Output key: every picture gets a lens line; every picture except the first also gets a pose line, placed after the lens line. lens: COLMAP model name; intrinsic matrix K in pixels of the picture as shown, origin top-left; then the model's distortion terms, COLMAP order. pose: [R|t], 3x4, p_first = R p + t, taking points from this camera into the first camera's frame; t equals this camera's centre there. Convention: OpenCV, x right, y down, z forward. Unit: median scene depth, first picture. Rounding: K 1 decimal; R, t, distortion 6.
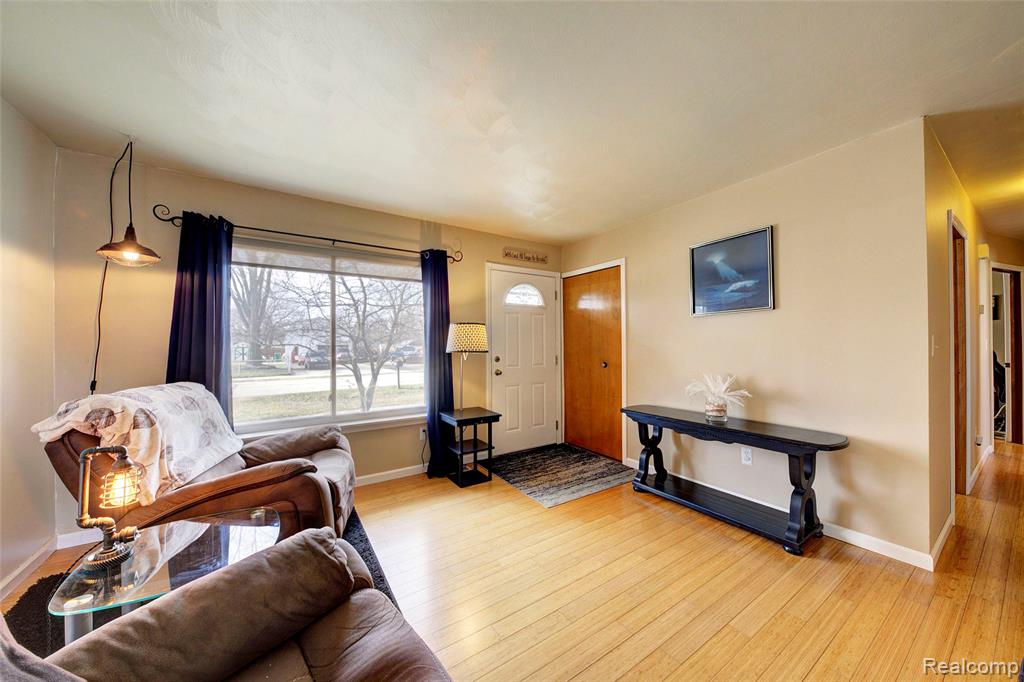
lens RADIAL K [[354.7, 0, 509.3], [0, 354.7, 344.9], [0, 0, 1]] dist [0.002144, -0.002878]
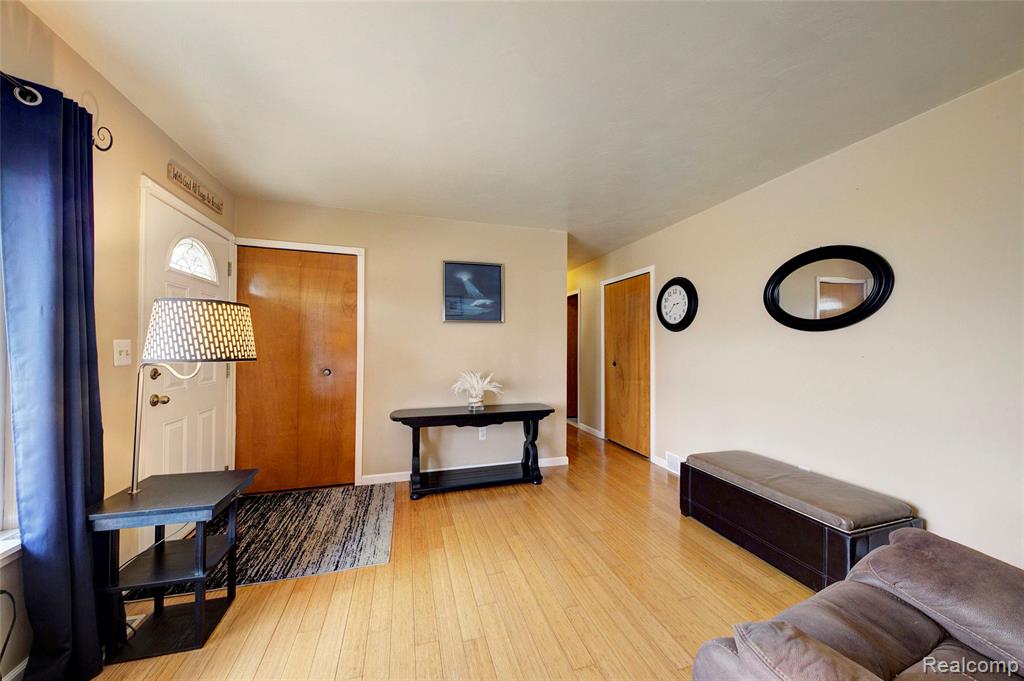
lens RADIAL K [[354.7, 0, 512.5], [0, 354.7, 342.3], [0, 0, 1]] dist [0.002144, -0.002878]
pose [[0.262761, 0.018250, 0.964688, -0.484157], [-0.007072, 0.999831, -0.016989, -0.000418], [-0.964835, -0.002359, 0.262846, 0.471613]]
